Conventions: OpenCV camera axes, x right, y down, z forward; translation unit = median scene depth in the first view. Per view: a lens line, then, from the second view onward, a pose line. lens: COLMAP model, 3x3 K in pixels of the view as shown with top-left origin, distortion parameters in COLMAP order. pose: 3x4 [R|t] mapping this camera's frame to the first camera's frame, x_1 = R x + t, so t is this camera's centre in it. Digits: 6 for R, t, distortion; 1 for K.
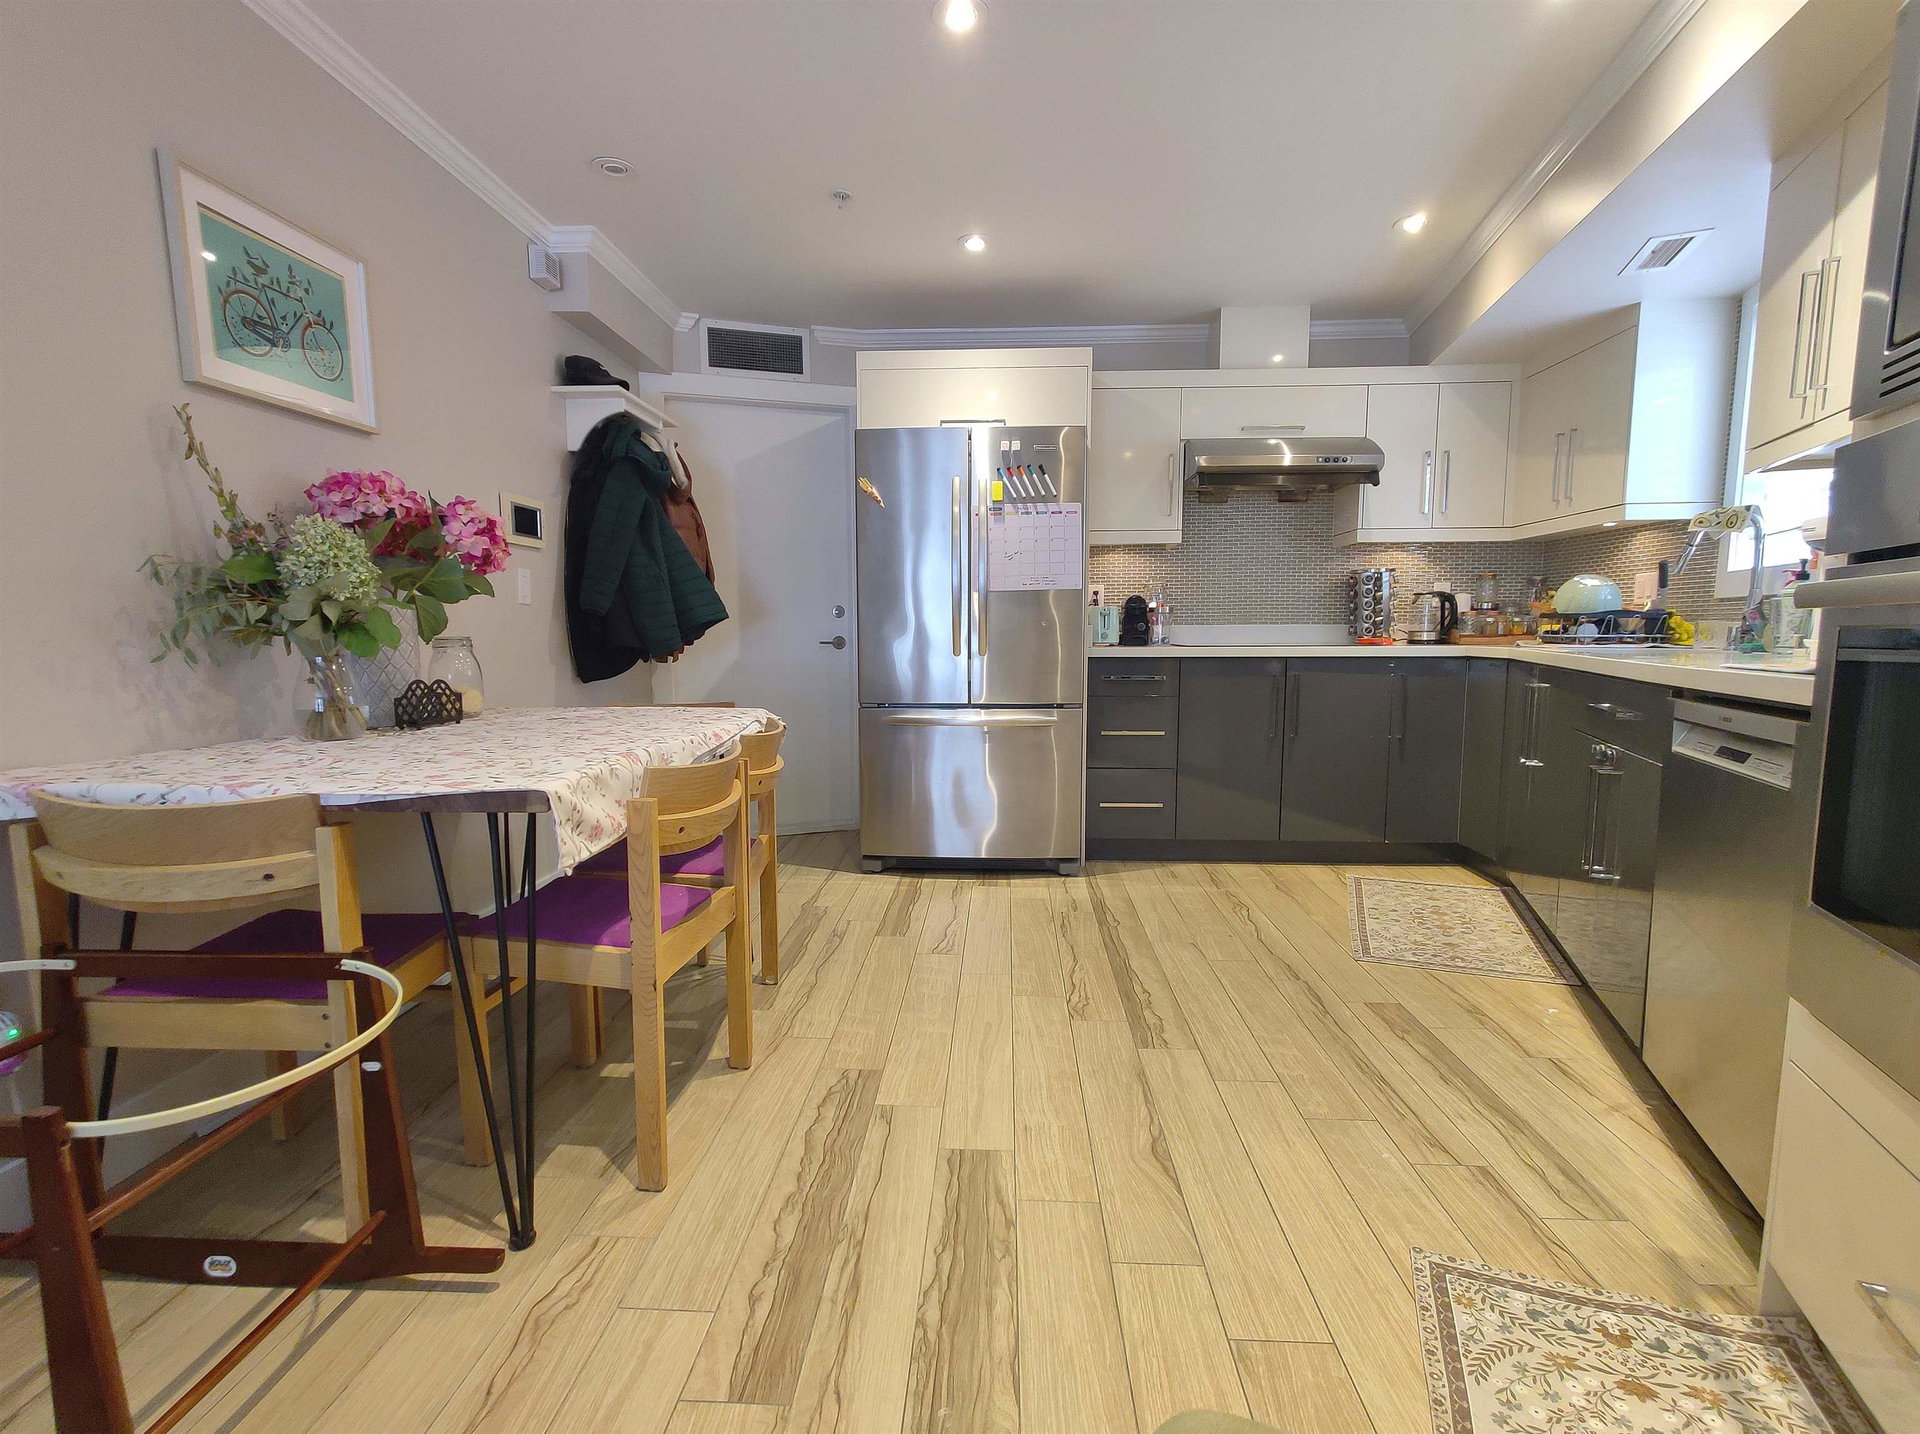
lens RADIAL K [[900.0, 0, 953.9], [0, 900.0, 733.5], [0, 0, 1]] dist [-0.004661, 0.004798]
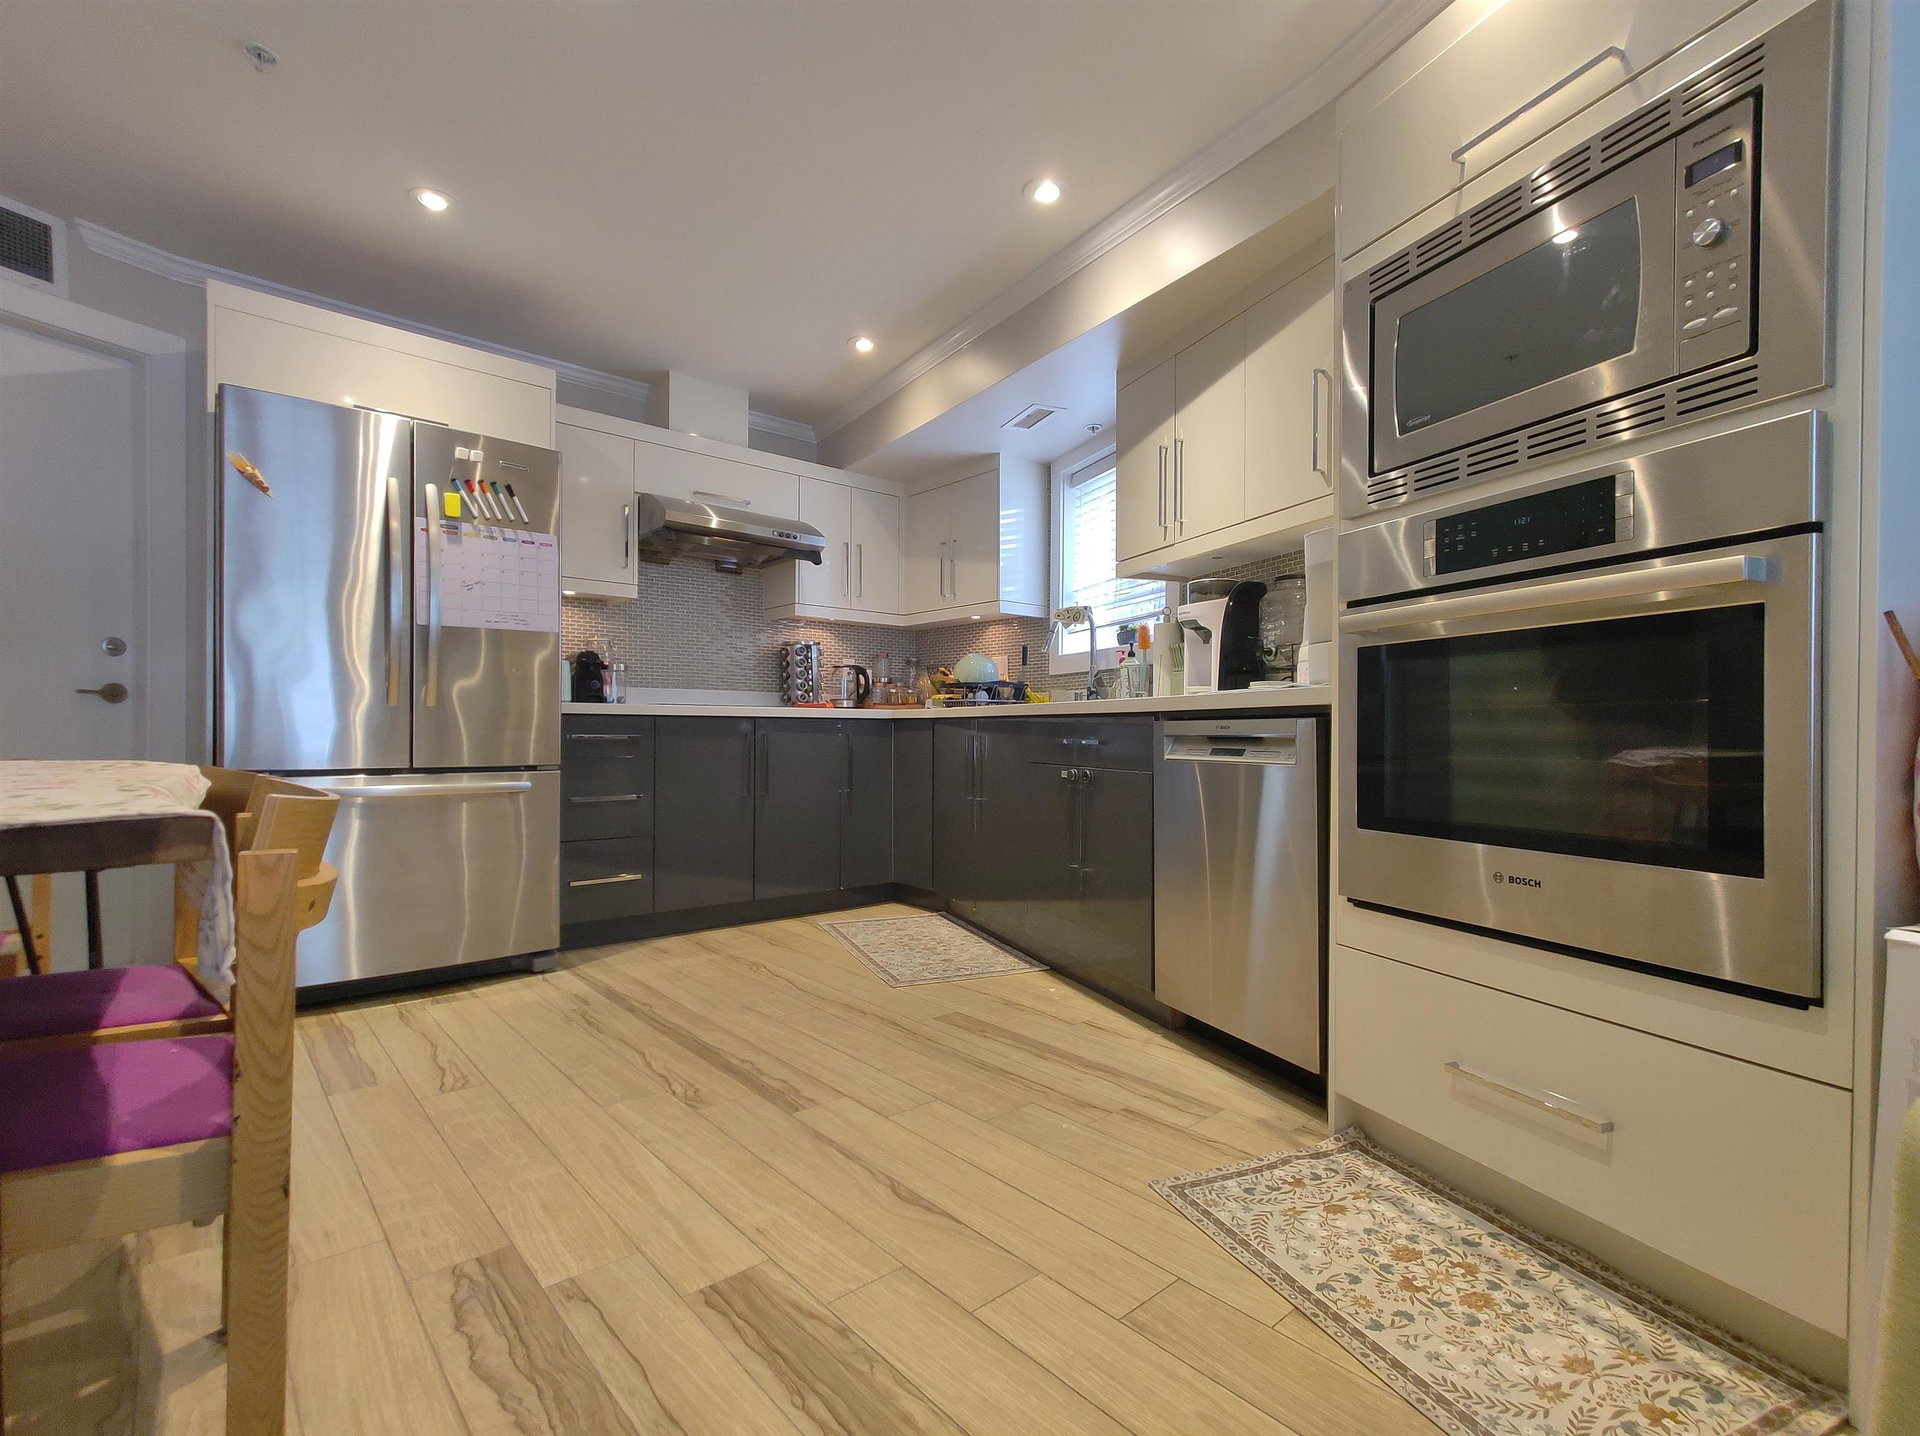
lens RADIAL K [[895.8, 0, 955.7], [0, 895.8, 733.3], [0, 0, 1]] dist [0.002107, 0.001040]
pose [[0.713729, 0.004591, 0.700407, -0.225170], [0.072453, 0.994130, -0.080347, 0.039559], [-0.696665, 0.108092, 0.709207, 0.149542]]
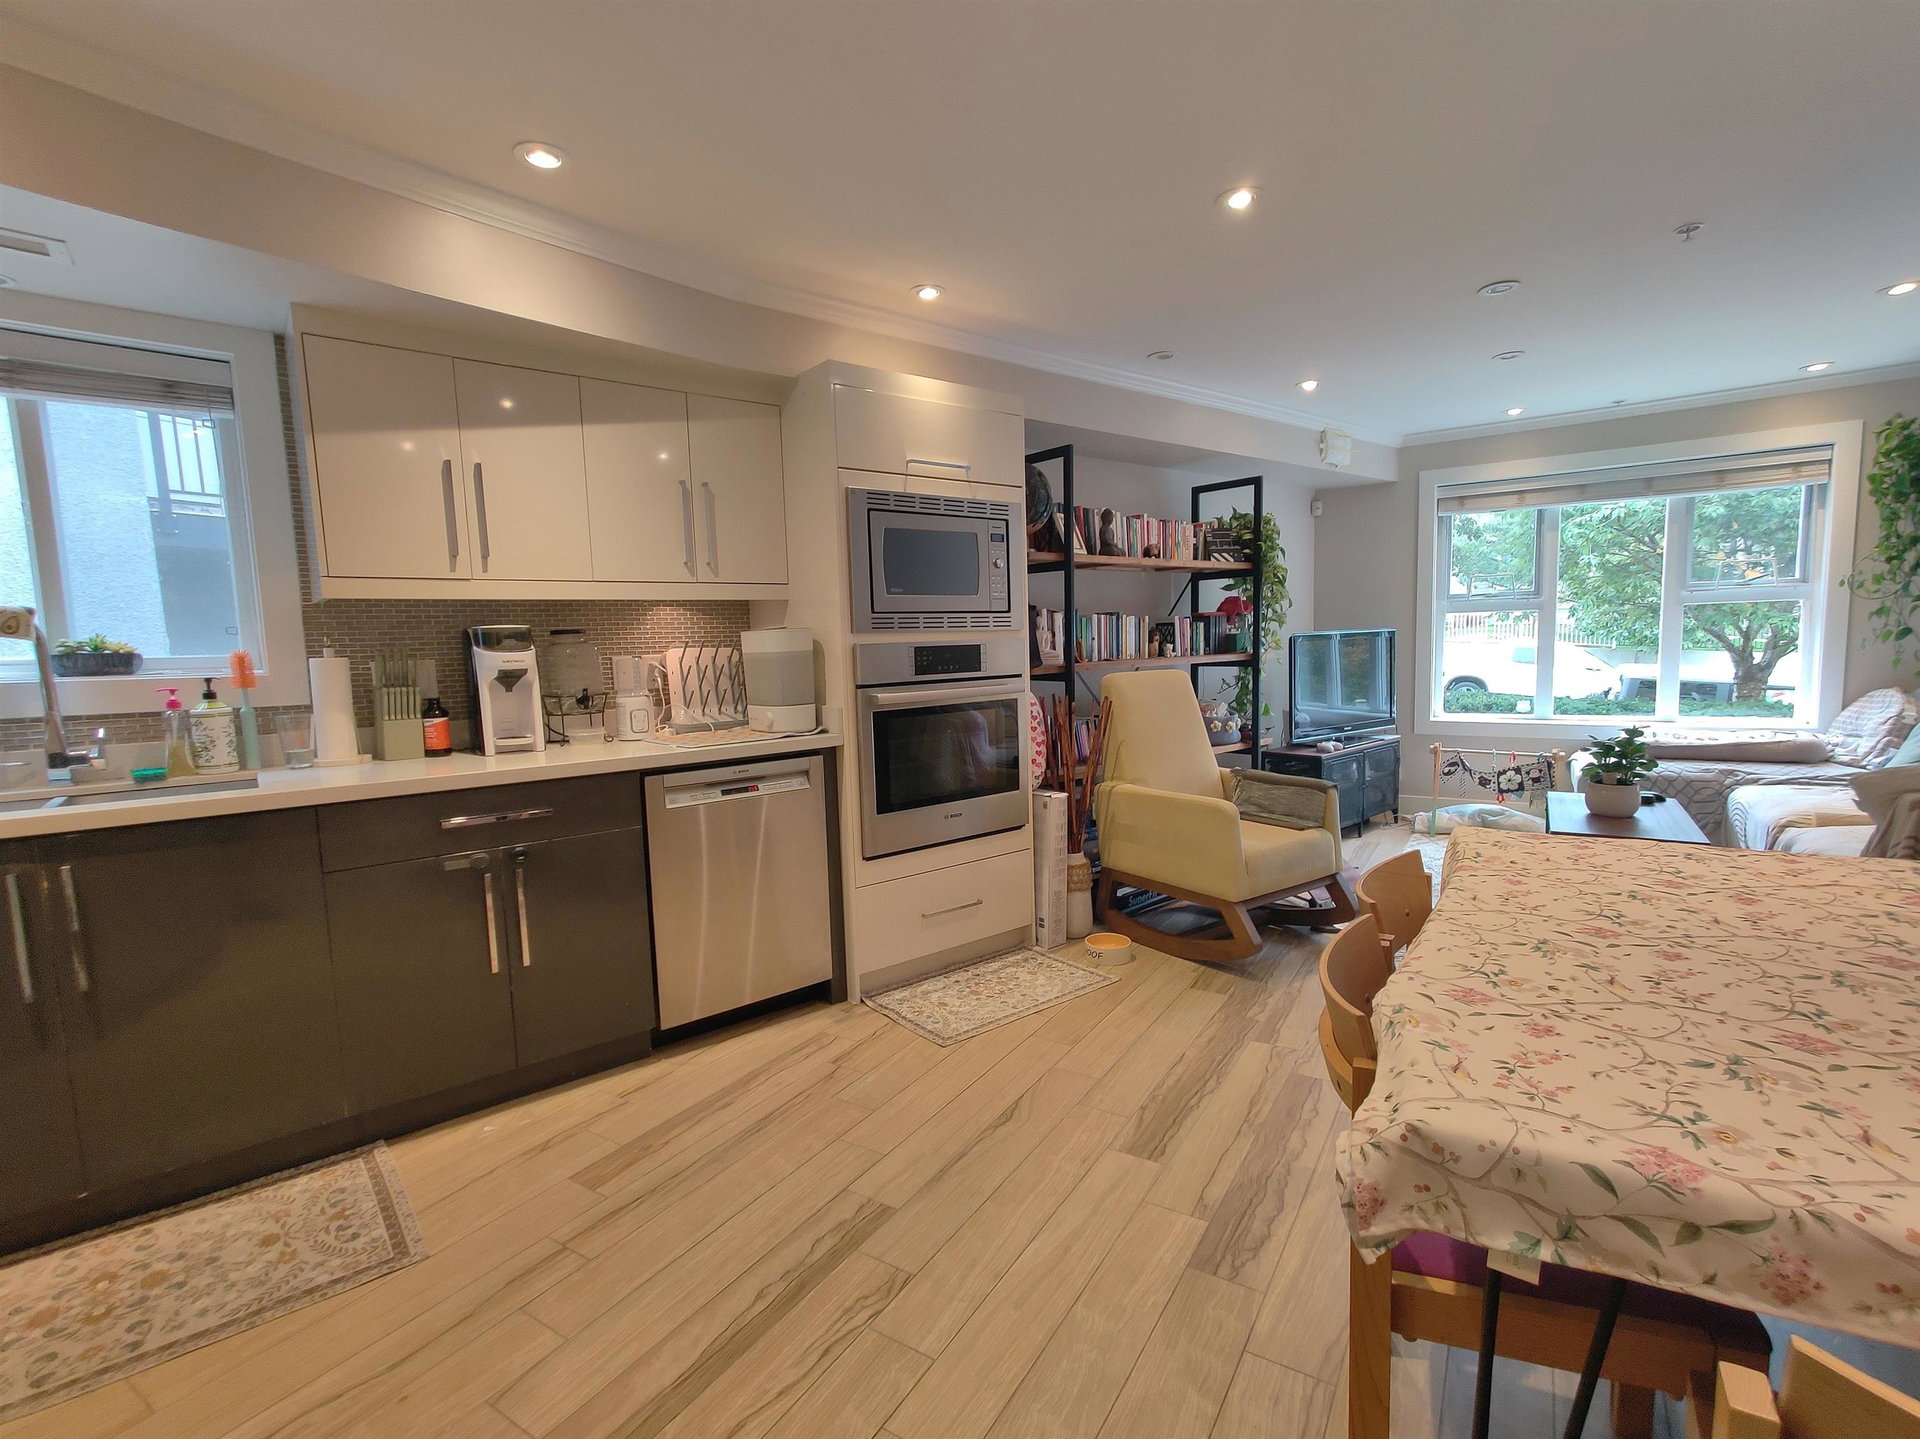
lens RADIAL K [[895.8, 0, 955.7], [0, 895.8, 734.8], [0, 0, 1]] dist [0.002107, 0.001040]
pose [[-0.872631, -0.021009, 0.487928, -0.200833], [0.088079, 0.975922, 0.199545, -0.210689], [-0.480372, 0.217106, -0.849769, 1.189036]]
